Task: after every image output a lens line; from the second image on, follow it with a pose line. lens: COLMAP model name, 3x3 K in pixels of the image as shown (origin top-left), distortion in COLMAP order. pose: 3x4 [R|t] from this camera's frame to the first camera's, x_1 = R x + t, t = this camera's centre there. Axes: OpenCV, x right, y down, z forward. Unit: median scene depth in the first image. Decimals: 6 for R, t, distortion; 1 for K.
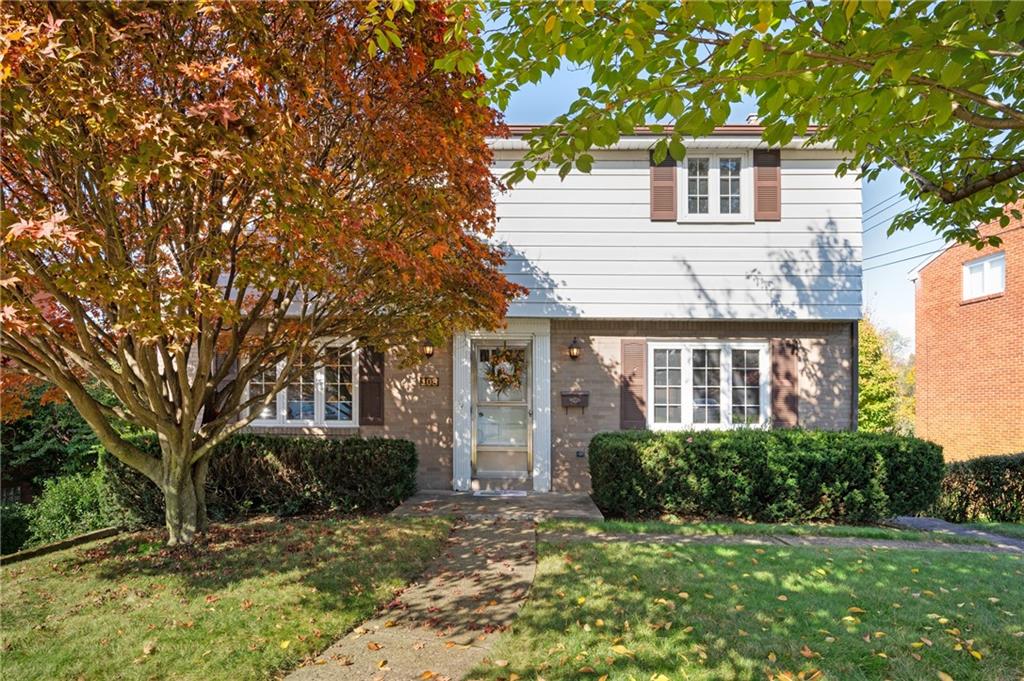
lens RADIAL K [[586.2, 0, 509.5], [0, 586.2, 387.6], [0, 0, 1]] dist [-0.003519, -0.000738]
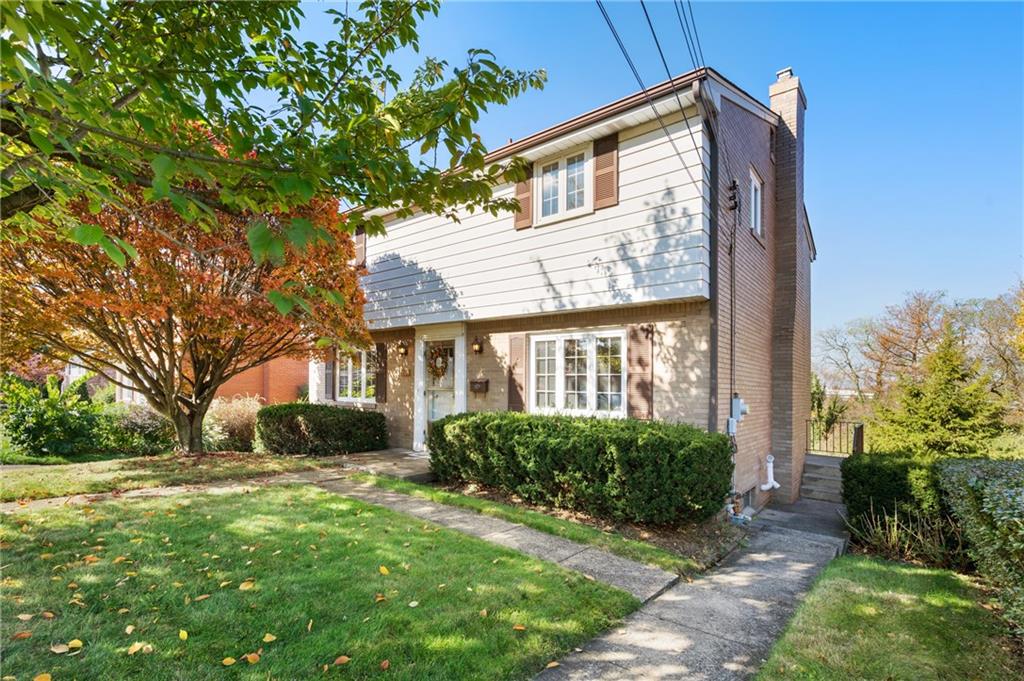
lens RADIAL K [[456.9, 0, 514.1], [0, 456.9, 374.8], [0, 0, 1]] dist [-0.003470, 0.000235]
pose [[0.793305, -0.009478, -0.608750, 0.766156], [0.002221, 0.999917, -0.012674, 0.010093], [0.608820, 0.008703, 0.793261, 0.281521]]
